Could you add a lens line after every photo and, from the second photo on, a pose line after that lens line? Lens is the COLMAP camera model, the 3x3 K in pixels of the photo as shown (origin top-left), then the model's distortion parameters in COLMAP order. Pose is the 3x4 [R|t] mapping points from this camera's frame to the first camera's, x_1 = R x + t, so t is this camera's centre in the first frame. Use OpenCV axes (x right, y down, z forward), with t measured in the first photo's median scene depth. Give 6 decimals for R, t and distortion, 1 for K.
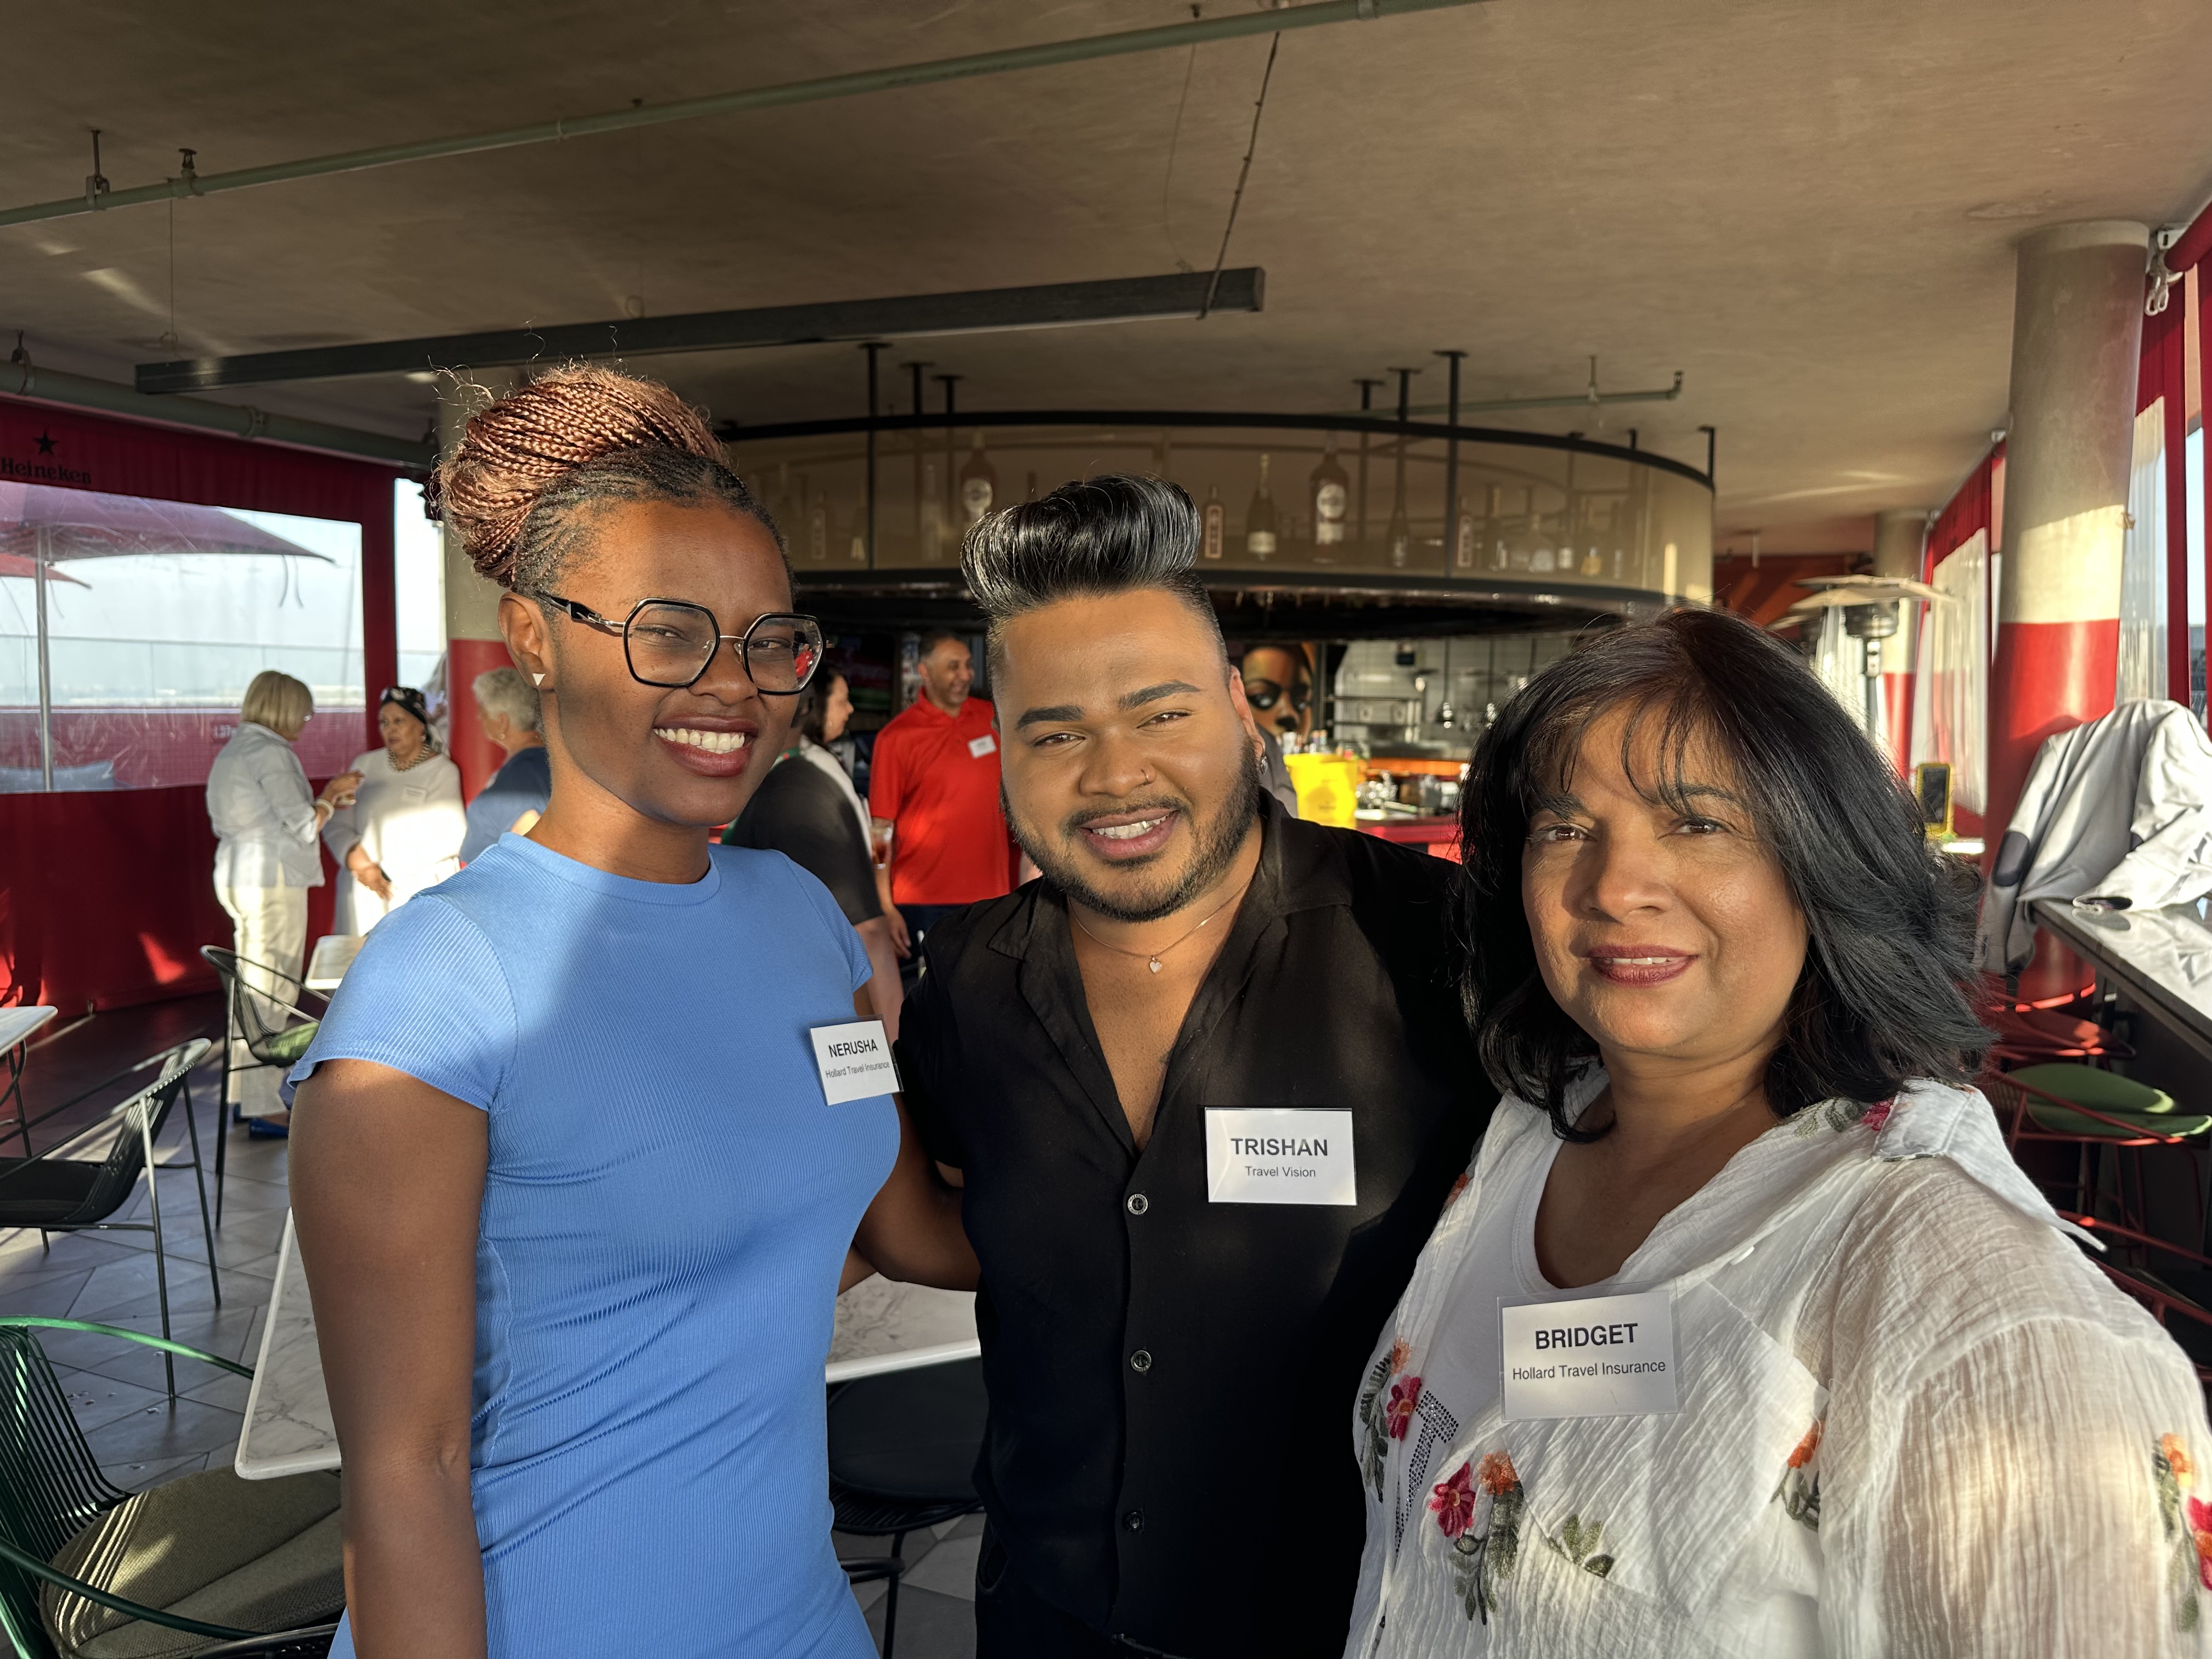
lens RADIAL K [[1573.7, 0, 1106.0], [0, 1573.7, 829.5], [0, 0, 1]] dist [-0.011387, -0.000870]
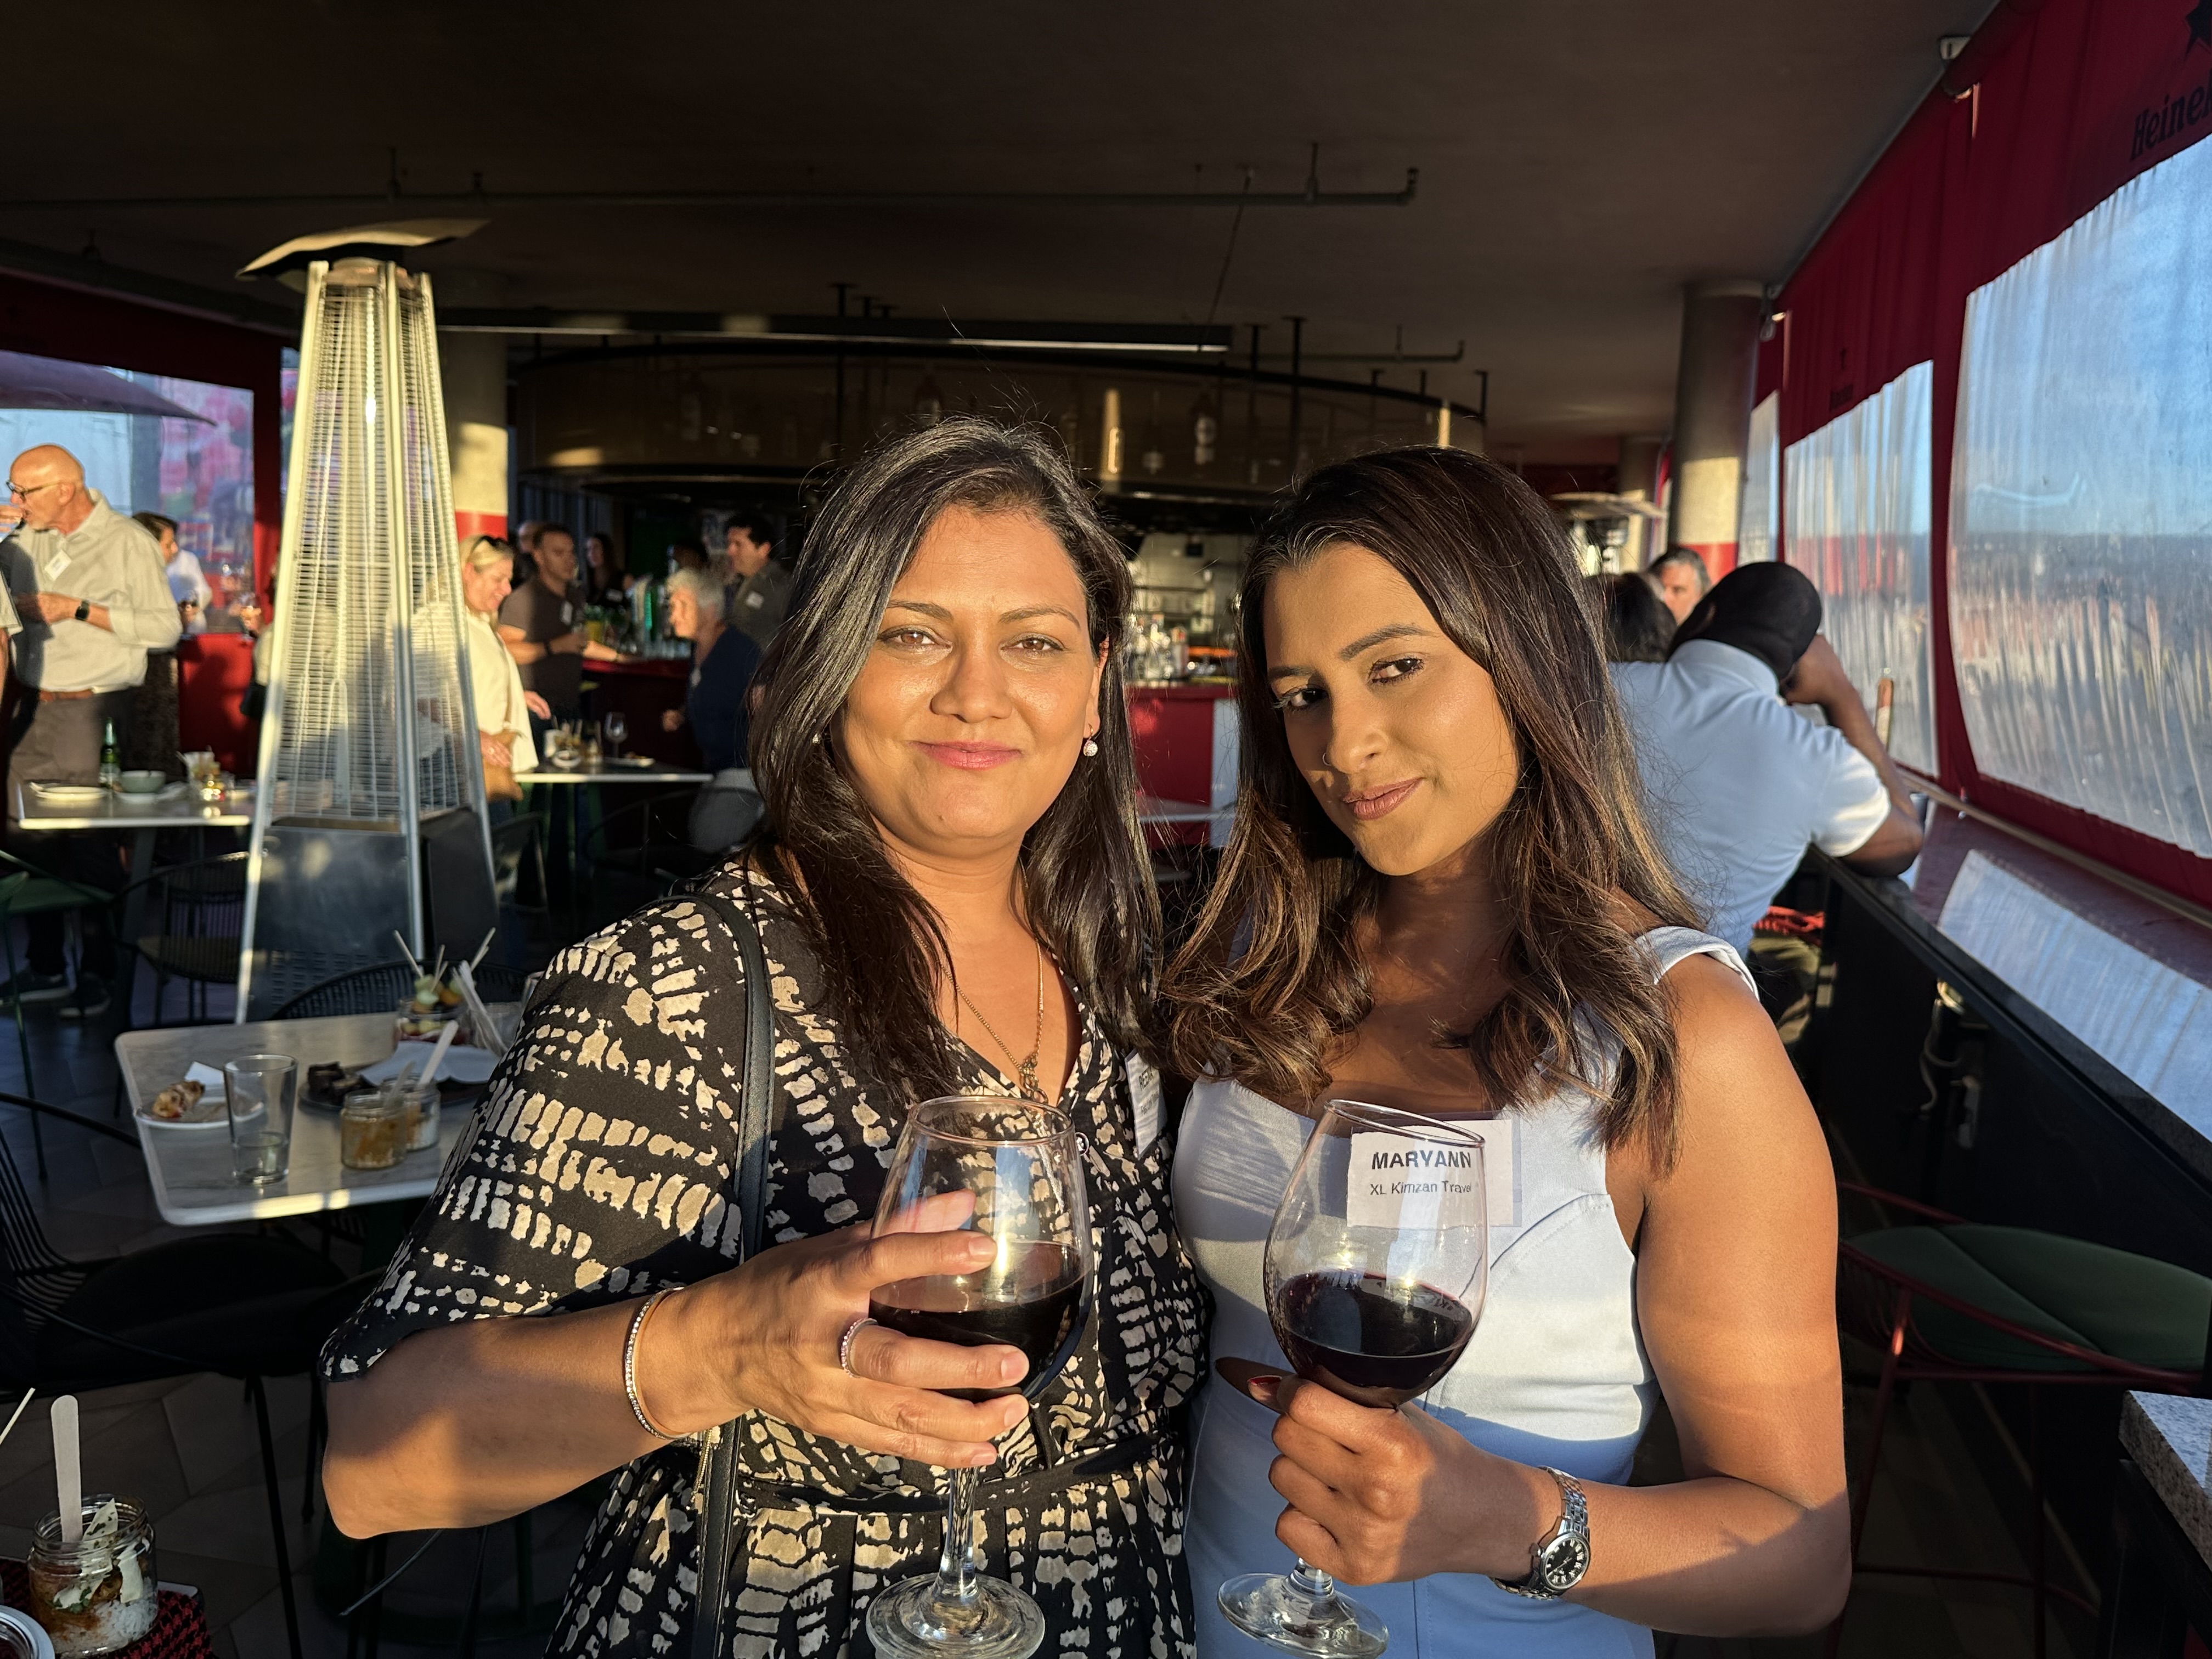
lens RADIAL K [[1916.0, 0, 1106.0], [0, 1916.0, 829.5], [0, 0, 1]] dist [0.007735, -0.051543]
pose [[0.984282, 0.005877, 0.176509, -0.202151], [-0.013269, 0.999082, 0.040731, 0.054088], [-0.176107, -0.042433, 0.983456, -0.525317]]
